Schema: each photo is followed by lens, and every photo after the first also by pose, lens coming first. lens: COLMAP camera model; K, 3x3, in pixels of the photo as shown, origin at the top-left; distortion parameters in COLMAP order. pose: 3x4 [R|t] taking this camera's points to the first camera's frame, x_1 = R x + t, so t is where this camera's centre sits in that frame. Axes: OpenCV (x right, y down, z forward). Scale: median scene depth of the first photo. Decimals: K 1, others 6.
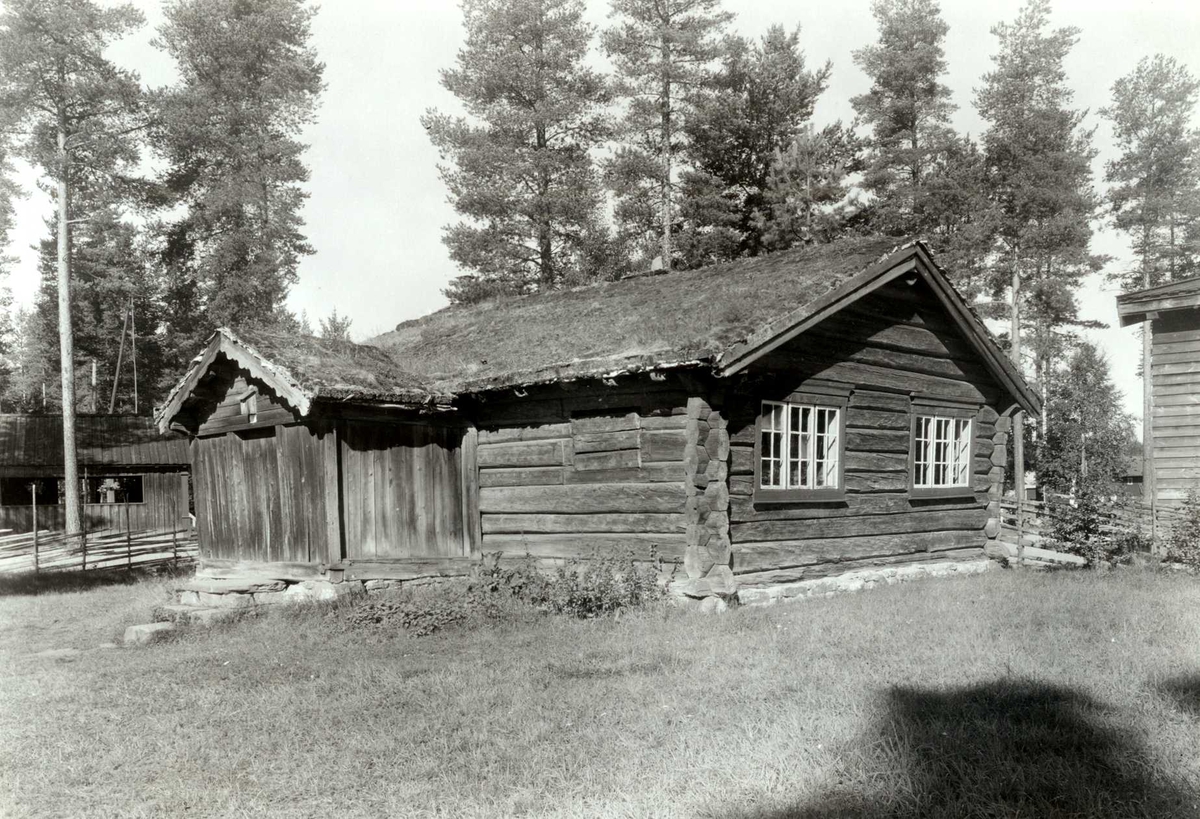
lens RADIAL K [[1012.7, 0, 601.3], [0, 1012.7, 418.4], [0, 0, 1]] dist [0.034722, 0.009119]
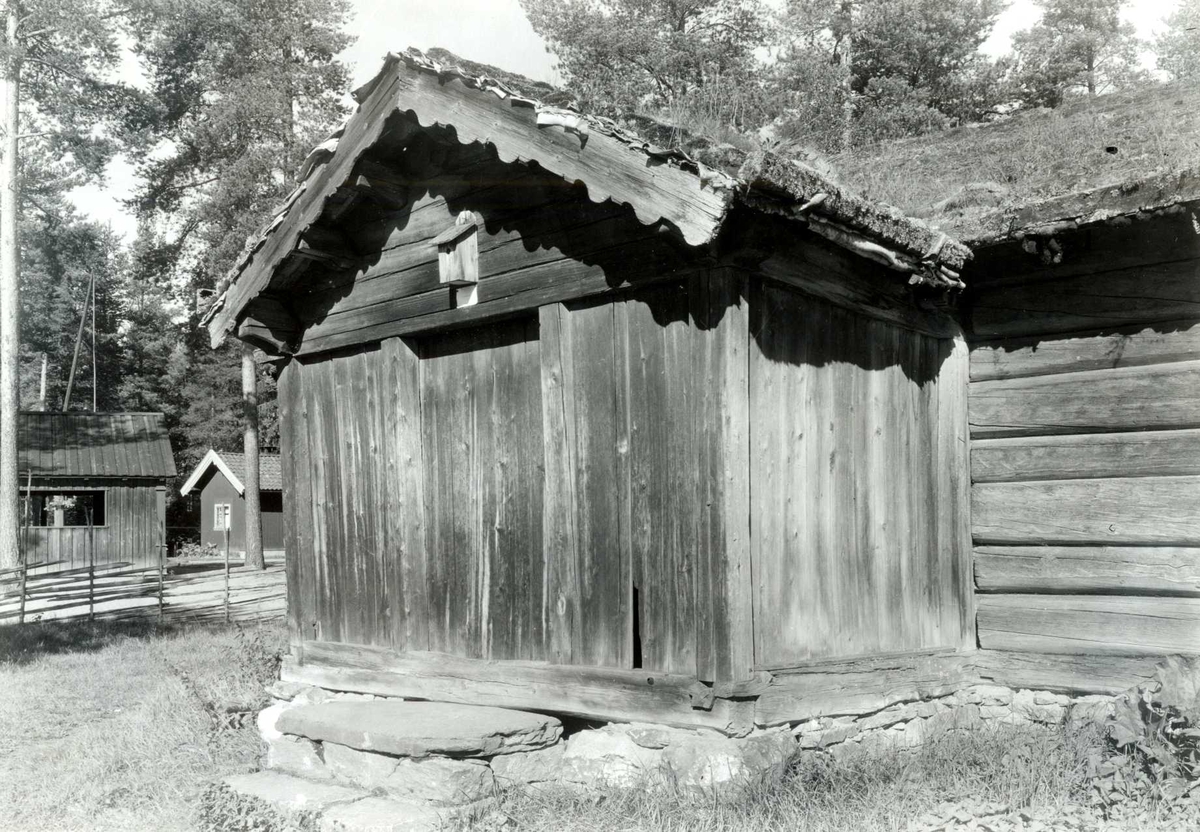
lens RADIAL K [[998.6, 0, 600.0], [0, 998.6, 416.0], [0, 0, 1]] dist [0.033069, -0.005598]
pose [[0.998821, 0.016181, 0.045776, -0.296680], [-0.014531, 0.999240, -0.036163, 0.058182], [-0.046327, 0.035455, 0.998297, 0.589073]]
